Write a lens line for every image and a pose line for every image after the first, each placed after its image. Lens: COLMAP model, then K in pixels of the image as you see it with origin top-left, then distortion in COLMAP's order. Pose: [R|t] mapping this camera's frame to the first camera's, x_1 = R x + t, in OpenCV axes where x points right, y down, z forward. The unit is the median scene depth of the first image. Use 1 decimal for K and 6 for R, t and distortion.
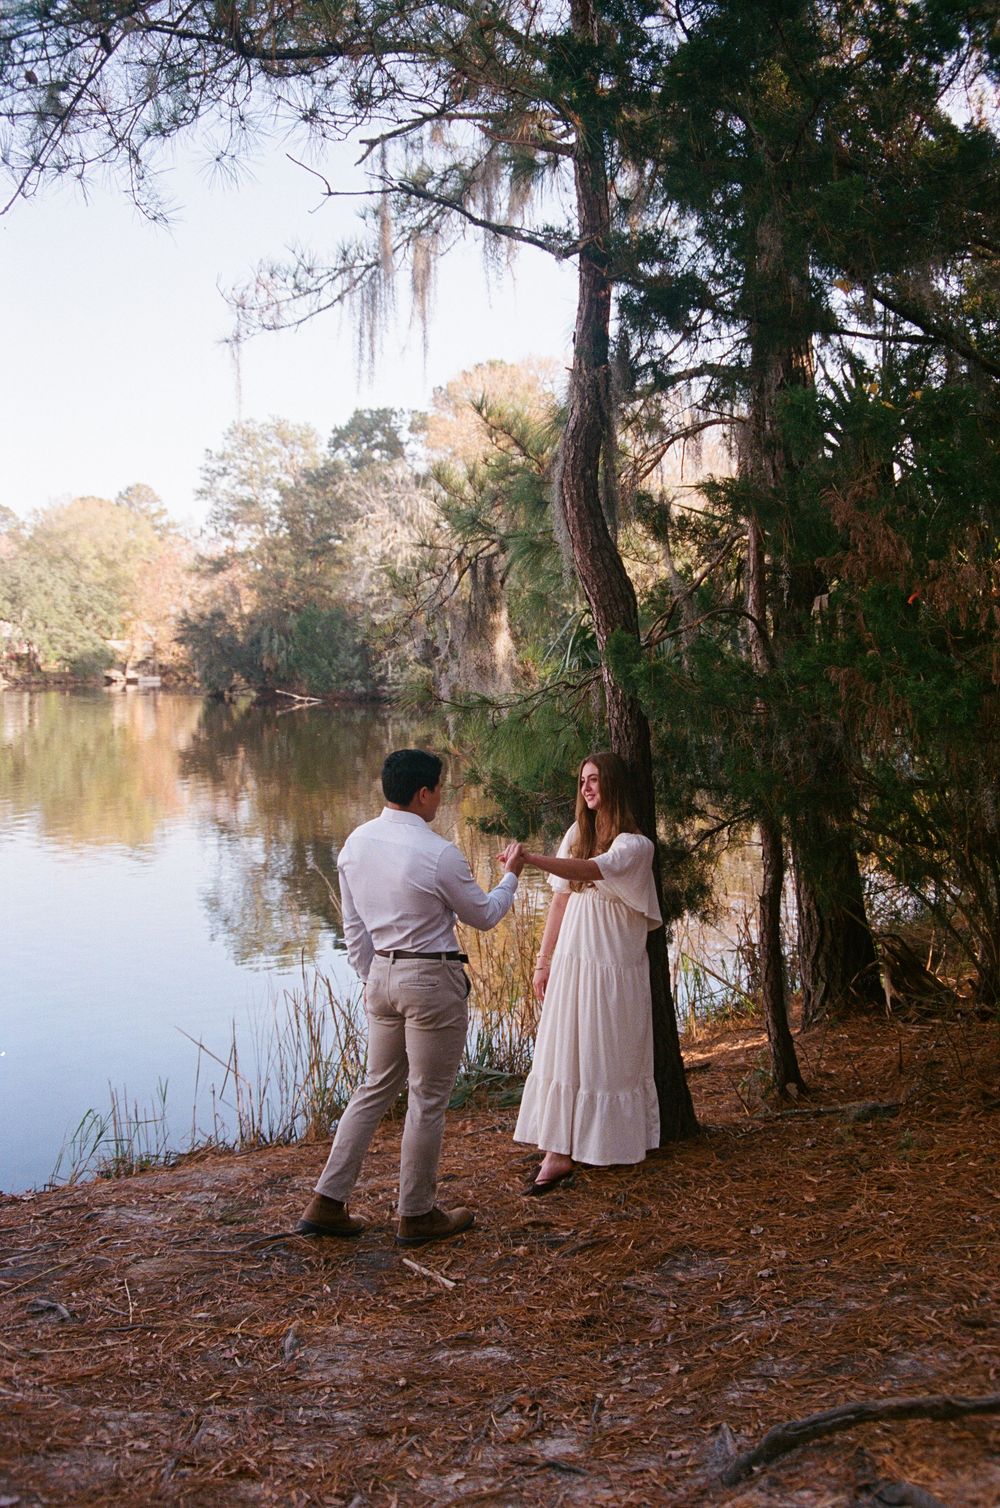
lens RADIAL K [[1749.6, 0, 500.0], [0, 1749.6, 754.0], [0, 0, 1]] dist [-0.016019, -0.520969]
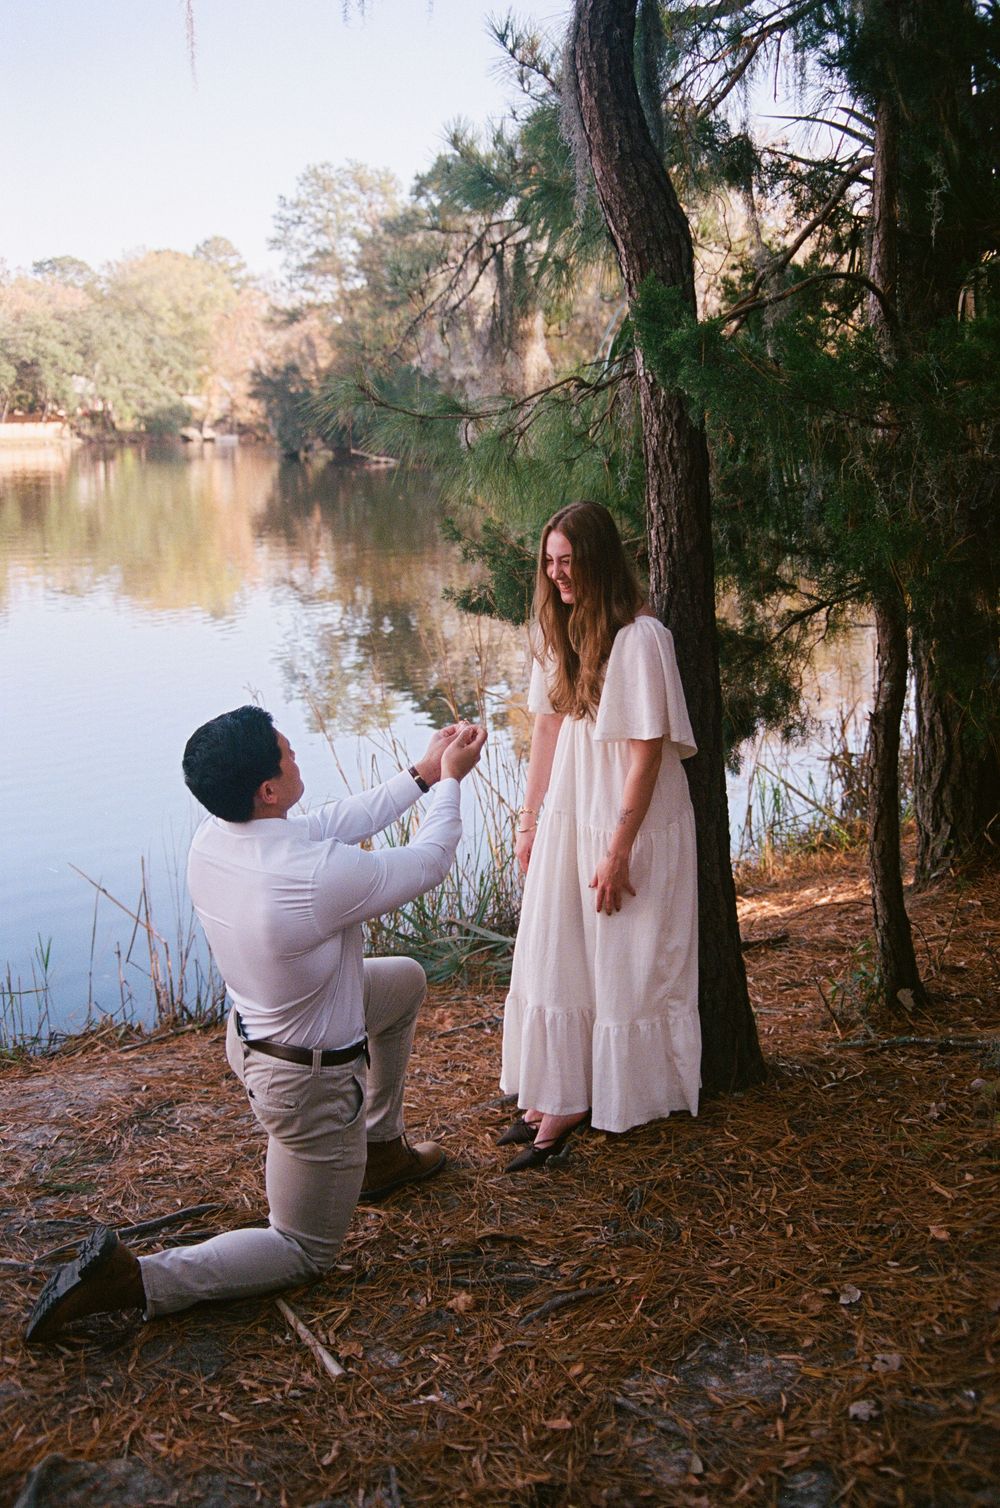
lens RADIAL K [[1749.6, 0, 500.0], [0, 1749.6, 754.0], [0, 0, 1]] dist [-0.016019, -0.520969]
pose [[0.998519, 0.022140, -0.049698, 0.026752], [-0.015388, 0.991085, 0.132340, 0.006505], [0.052185, -0.131379, 0.989958, 0.216851]]
